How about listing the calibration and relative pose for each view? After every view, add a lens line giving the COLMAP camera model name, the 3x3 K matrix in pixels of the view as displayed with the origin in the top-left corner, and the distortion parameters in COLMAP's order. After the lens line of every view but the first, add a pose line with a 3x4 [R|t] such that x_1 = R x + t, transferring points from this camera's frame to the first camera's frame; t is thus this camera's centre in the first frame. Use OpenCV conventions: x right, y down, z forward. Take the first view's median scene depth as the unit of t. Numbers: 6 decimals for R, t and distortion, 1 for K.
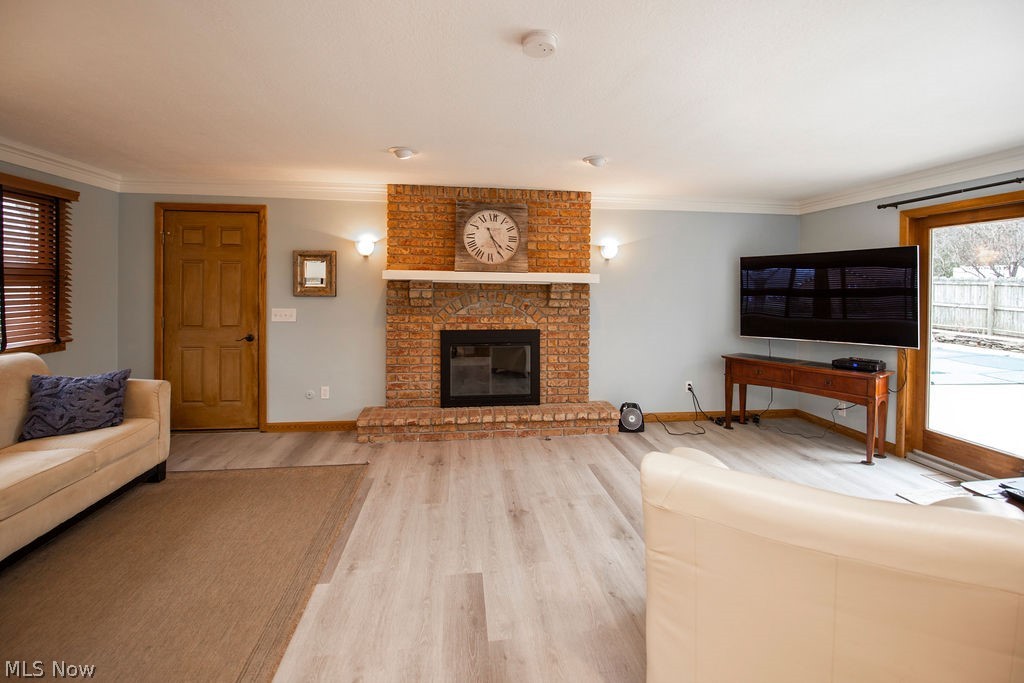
lens RADIAL K [[459.1, 0, 518.0], [0, 459.1, 292.9], [0, 0, 1]] dist [-0.008552, -0.004624]
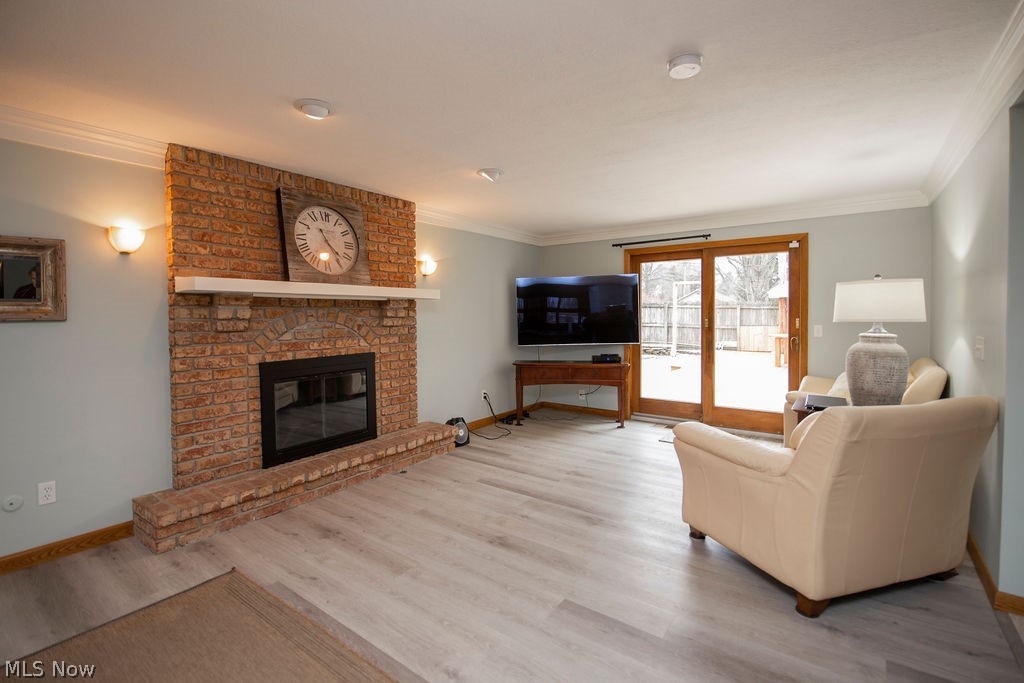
lens RADIAL K [[460.3, 0, 505.8], [0, 460.3, 323.8], [0, 0, 1]] dist [-0.015284, -0.002818]
pose [[0.701724, -0.032105, 0.711725, -0.409838], [0.023731, 0.999483, 0.021688, 0.012911], [-0.712054, 0.001670, 0.702123, 0.214847]]
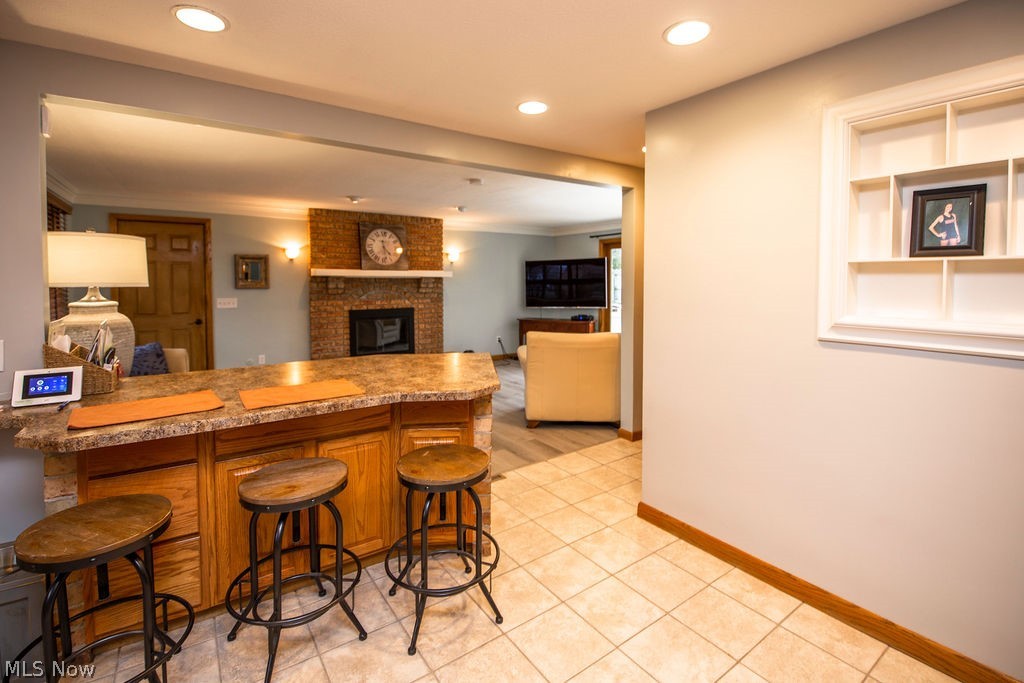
lens RADIAL K [[459.1, 0, 511.8], [0, 459.1, 294.4], [0, 0, 1]] dist [-0.008552, -0.004624]
pose [[0.880932, -0.025068, 0.472579, -0.401749], [0.014136, 0.999544, 0.026670, -0.000290], [-0.473032, -0.016814, 0.880885, -0.527014]]
